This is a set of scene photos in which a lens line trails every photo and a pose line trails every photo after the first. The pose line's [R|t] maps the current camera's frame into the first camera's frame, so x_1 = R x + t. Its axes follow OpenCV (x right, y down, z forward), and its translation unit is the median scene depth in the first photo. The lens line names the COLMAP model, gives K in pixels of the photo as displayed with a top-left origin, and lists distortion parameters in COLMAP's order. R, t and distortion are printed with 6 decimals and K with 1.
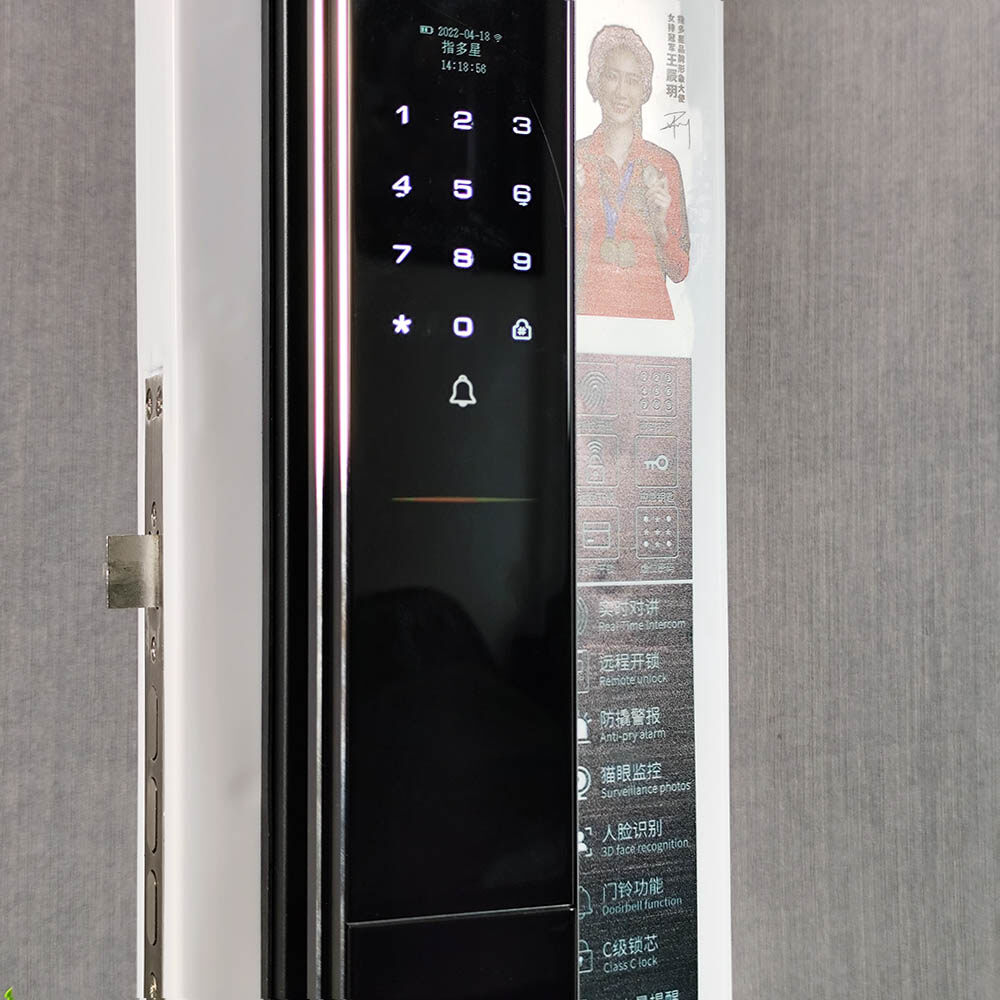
lens RADIAL K [[1845.2, 0, 490.8], [0, 1845.2, 495.4], [0, 0, 1]] dist [0.167284, -0.771128]
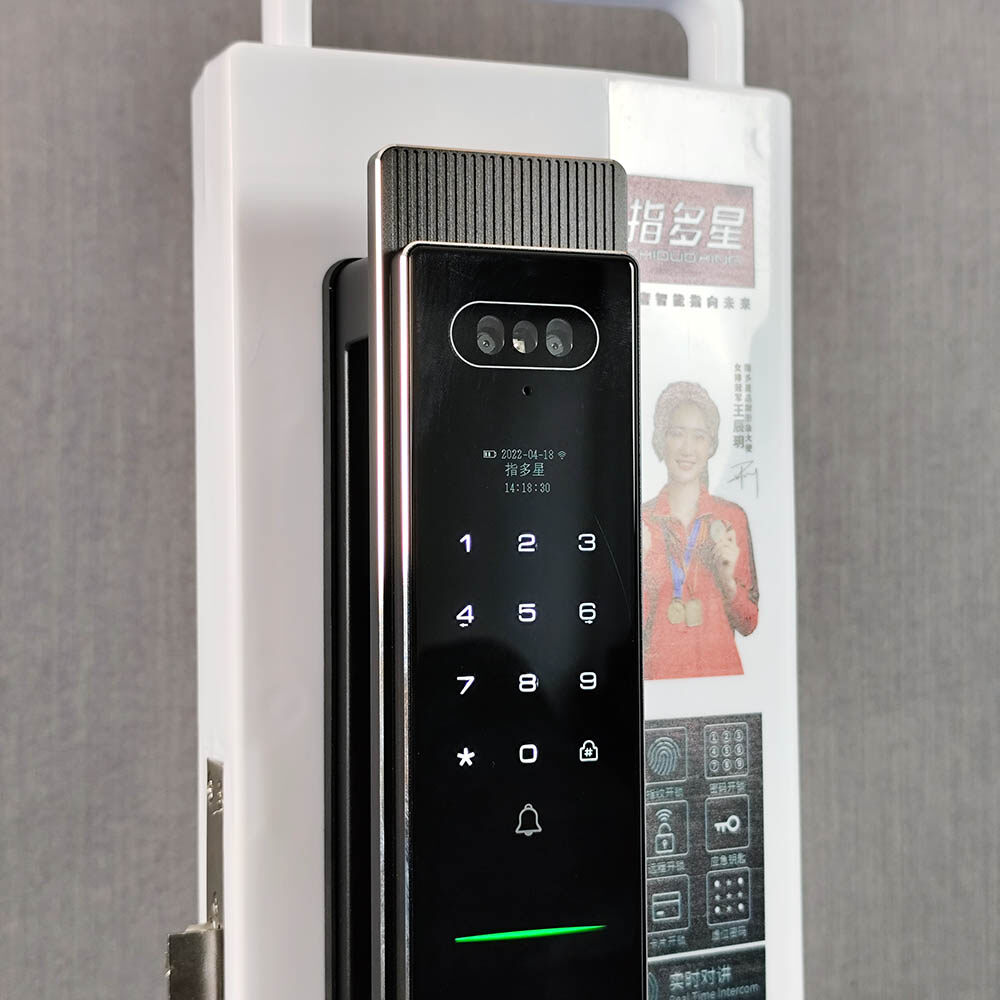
lens RADIAL K [[1845.2, 0, 490.8], [0, 1845.2, 495.4], [0, 0, 1]] dist [0.167284, -0.771128]
pose [[0.999405, -0.005667, -0.034032, -0.000396], [0.005740, 0.999981, 0.002039, -0.129718], [0.034019, -0.002233, 0.999419, 0.012761]]
